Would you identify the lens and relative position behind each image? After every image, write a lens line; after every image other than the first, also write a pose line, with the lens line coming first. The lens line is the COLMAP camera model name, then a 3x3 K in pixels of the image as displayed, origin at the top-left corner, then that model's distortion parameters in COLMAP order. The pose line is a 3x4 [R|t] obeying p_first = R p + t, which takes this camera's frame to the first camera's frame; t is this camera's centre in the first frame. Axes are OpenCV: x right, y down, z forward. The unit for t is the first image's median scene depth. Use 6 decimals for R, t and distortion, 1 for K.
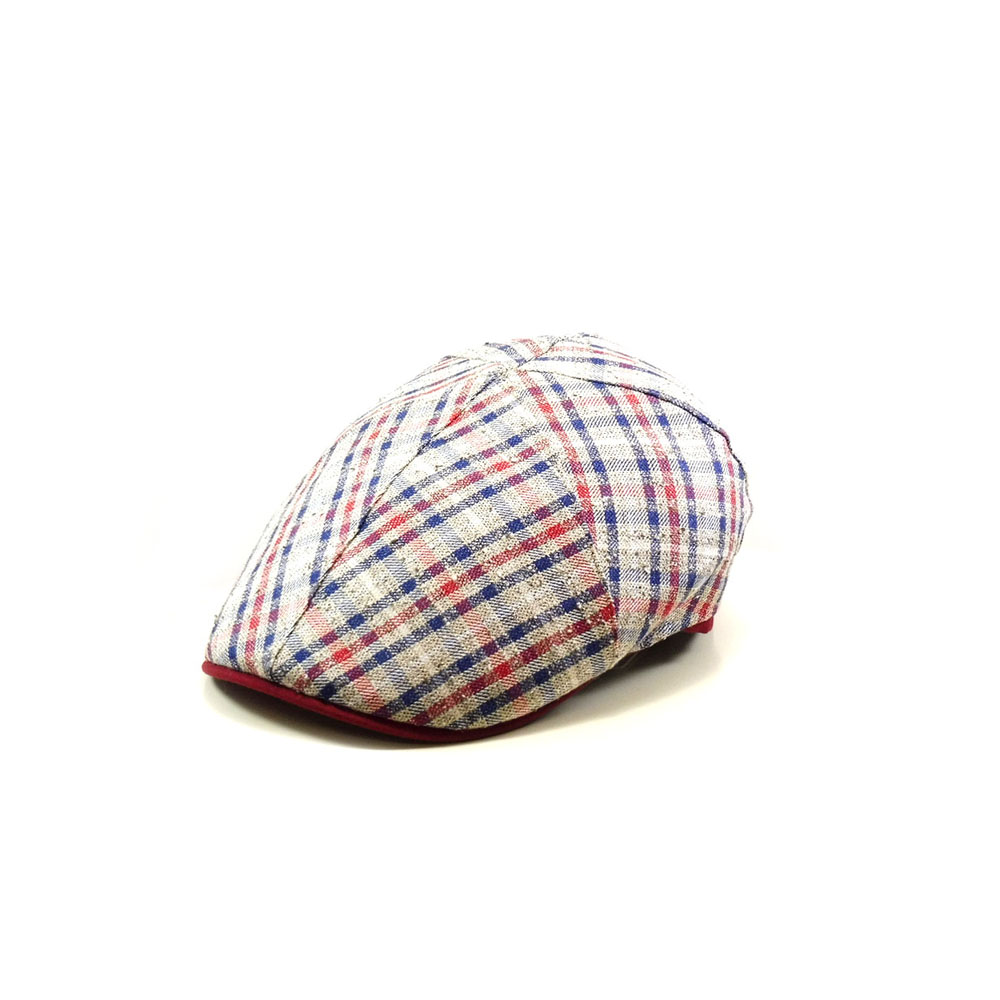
lens RADIAL K [[2214.8, 0, 463.6], [0, 2214.8, 426.7], [0, 0, 1]] dist [0.231779, 0.000000]
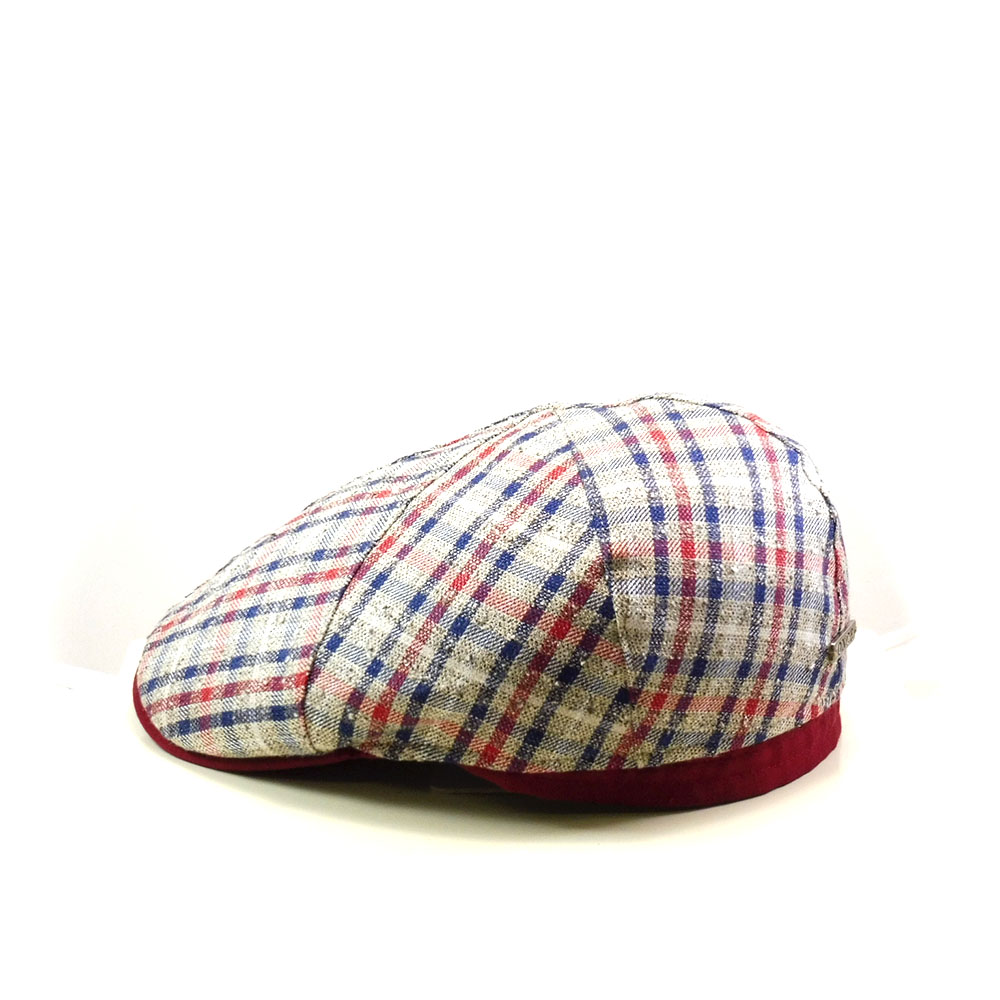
lens RADIAL K [[2776.6, 0, 499.8], [0, 2776.6, 501.0], [0, 0, 1]] dist [0.259500, 0.000000]
pose [[0.328081, 0.238285, -0.914103, 1.005746], [-0.243944, 0.956212, 0.161708, -0.162331], [0.912609, 0.169937, 0.371843, 0.668851]]
